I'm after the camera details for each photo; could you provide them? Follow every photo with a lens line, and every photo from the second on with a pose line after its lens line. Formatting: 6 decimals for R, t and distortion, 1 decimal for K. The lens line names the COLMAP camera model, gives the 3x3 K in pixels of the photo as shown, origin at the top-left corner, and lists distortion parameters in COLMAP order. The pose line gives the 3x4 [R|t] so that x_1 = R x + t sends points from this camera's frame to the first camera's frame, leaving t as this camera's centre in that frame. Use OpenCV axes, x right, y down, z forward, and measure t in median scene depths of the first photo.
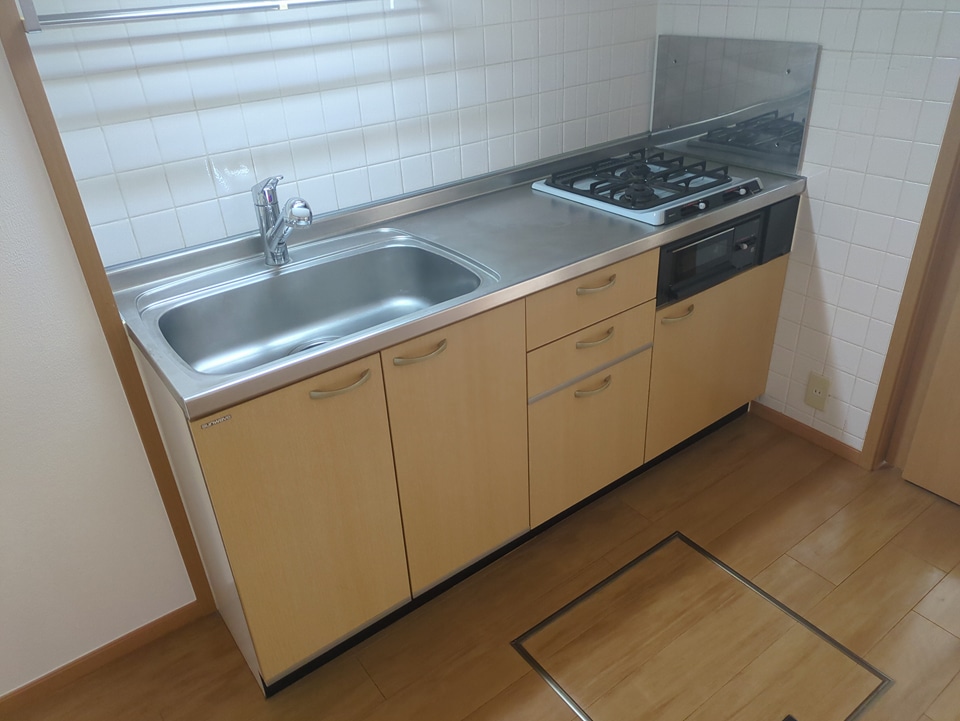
lens RADIAL K [[703.6, 0, 472.7], [0, 703.6, 358.2], [0, 0, 1]] dist [0.055913, -0.086341]
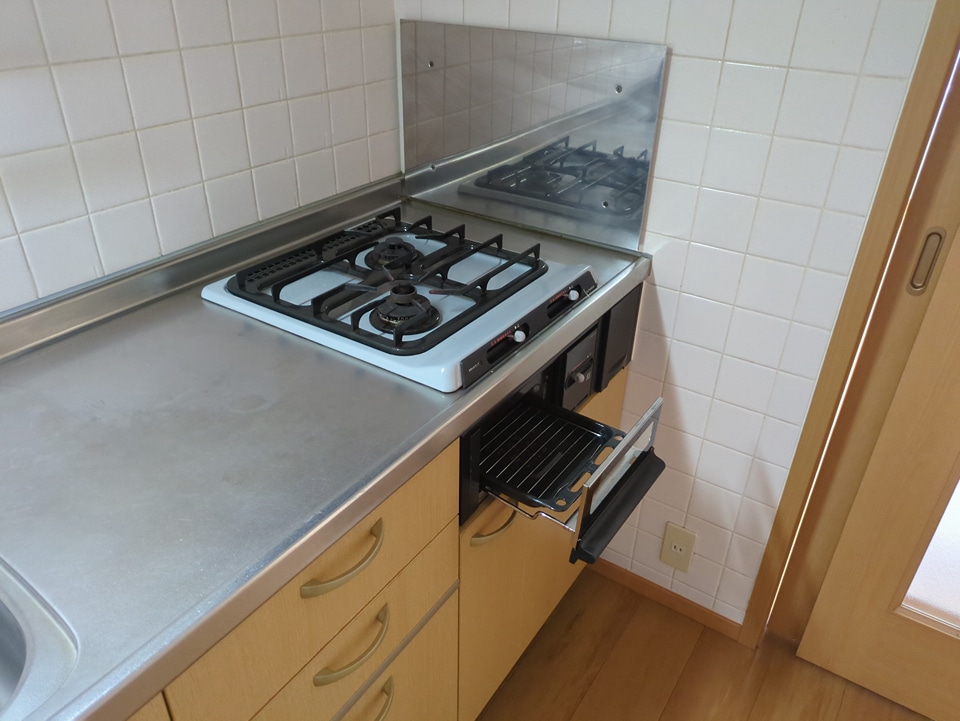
lens RADIAL K [[725.2, 0, 478.7], [0, 725.2, 364.9], [0, 0, 1]] dist [0.021993, -0.005740]
pose [[0.935689, -0.111451, 0.334762, 0.095522], [0.105749, 0.993767, 0.035273, -0.200900], [-0.336607, 0.002396, 0.941642, 0.445496]]
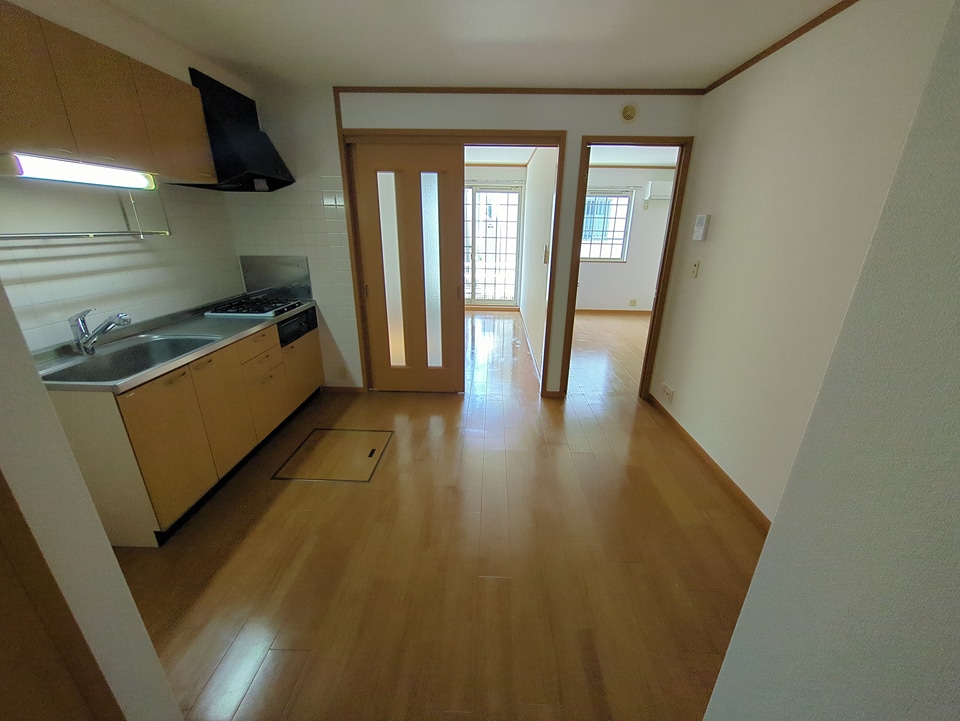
lens RADIAL K [[377.8, 0, 481.6], [0, 377.8, 362.0], [0, 0, 1]] dist [0.000784, -0.000154]
pose [[0.609762, -0.211466, 0.763853, -0.365373], [0.352432, 0.935571, -0.022332, 0.267949], [-0.709917, 0.282823, 0.645003, -0.431023]]
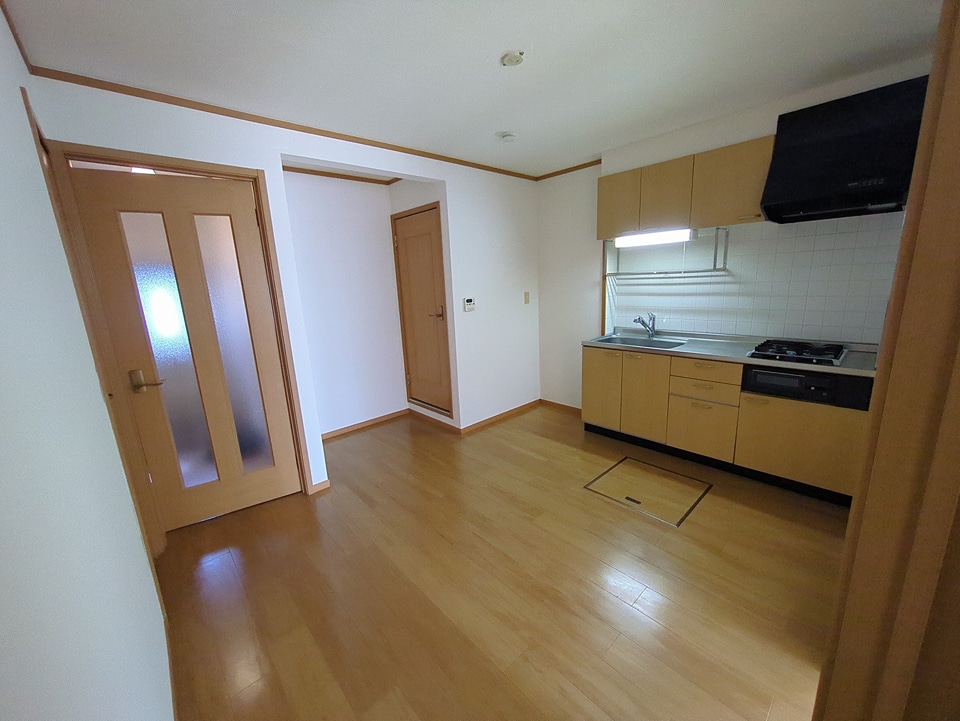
lens RADIAL K [[377.8, 0, 481.6], [0, 377.8, 362.0], [0, 0, 1]] dist [0.000784, -0.000154]
pose [[0.123431, 0.263740, -0.956664, 1.301541], [-0.454713, 0.871905, 0.181705, 0.013534], [0.882043, 0.412580, 0.227547, -0.128703]]
